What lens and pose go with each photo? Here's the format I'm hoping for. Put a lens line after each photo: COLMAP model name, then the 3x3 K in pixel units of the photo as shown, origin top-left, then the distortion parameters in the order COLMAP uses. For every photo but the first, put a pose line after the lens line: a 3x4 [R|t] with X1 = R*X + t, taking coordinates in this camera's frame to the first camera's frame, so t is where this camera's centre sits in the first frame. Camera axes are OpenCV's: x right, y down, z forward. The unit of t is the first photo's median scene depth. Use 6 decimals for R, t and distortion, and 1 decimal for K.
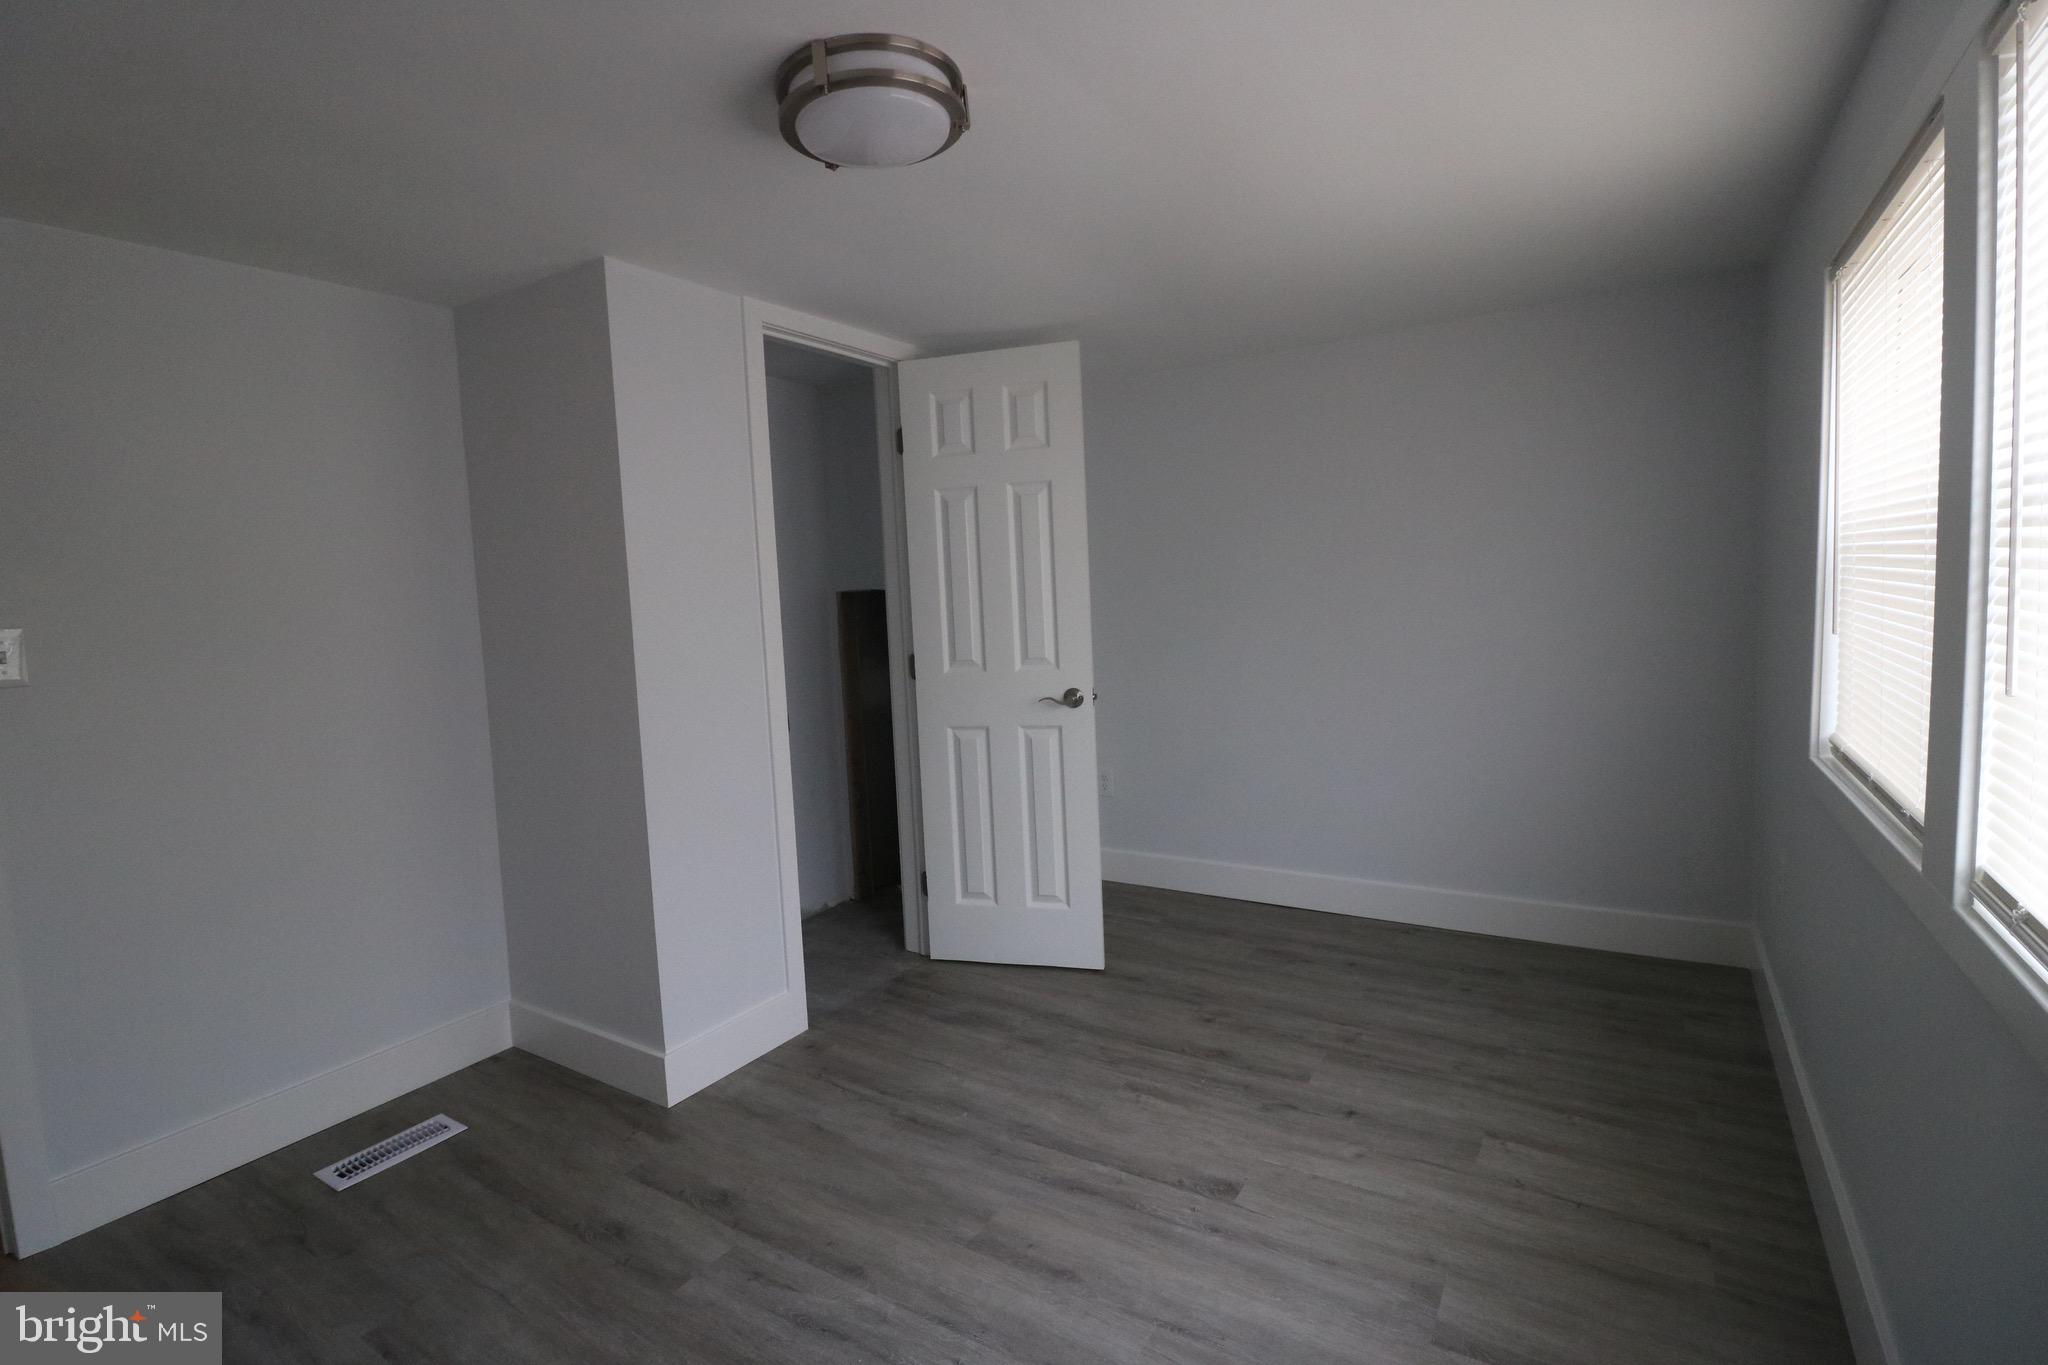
lens RADIAL K [[959.6, 0, 1004.0], [0, 959.6, 671.6], [0, 0, 1]] dist [0.001047, -0.016747]
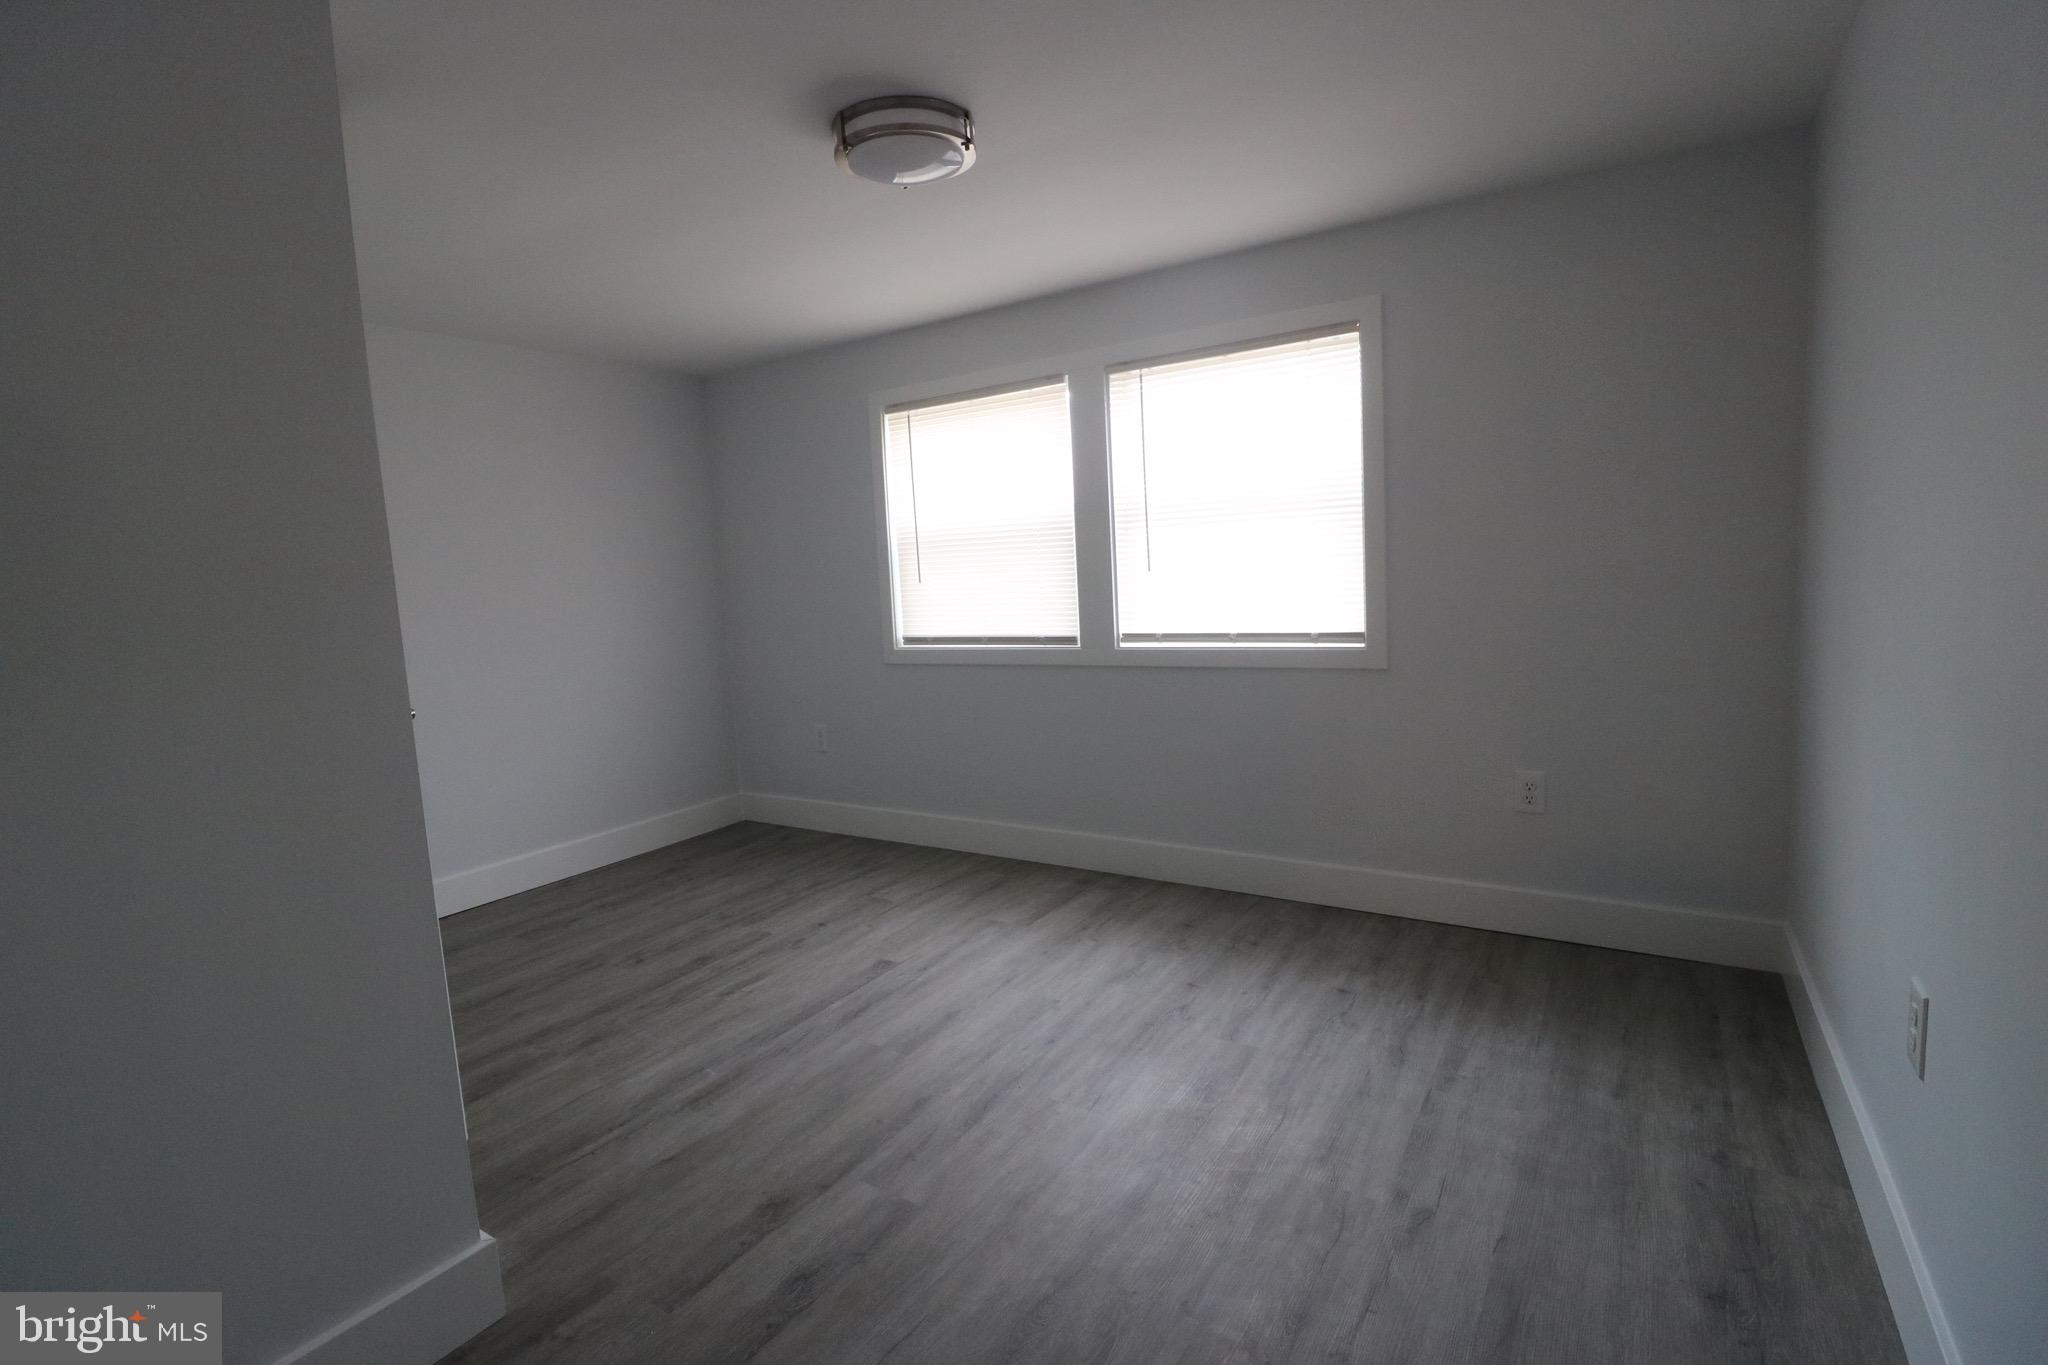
lens RADIAL K [[959.6, 0, 1004.0], [0, 959.6, 671.6], [0, 0, 1]] dist [0.001047, -0.016747]
pose [[0.007554, -0.058491, 0.998259, -1.029391], [0.137937, 0.988806, 0.056893, 0.041575], [-0.990412, 0.137267, 0.015538, 0.642866]]
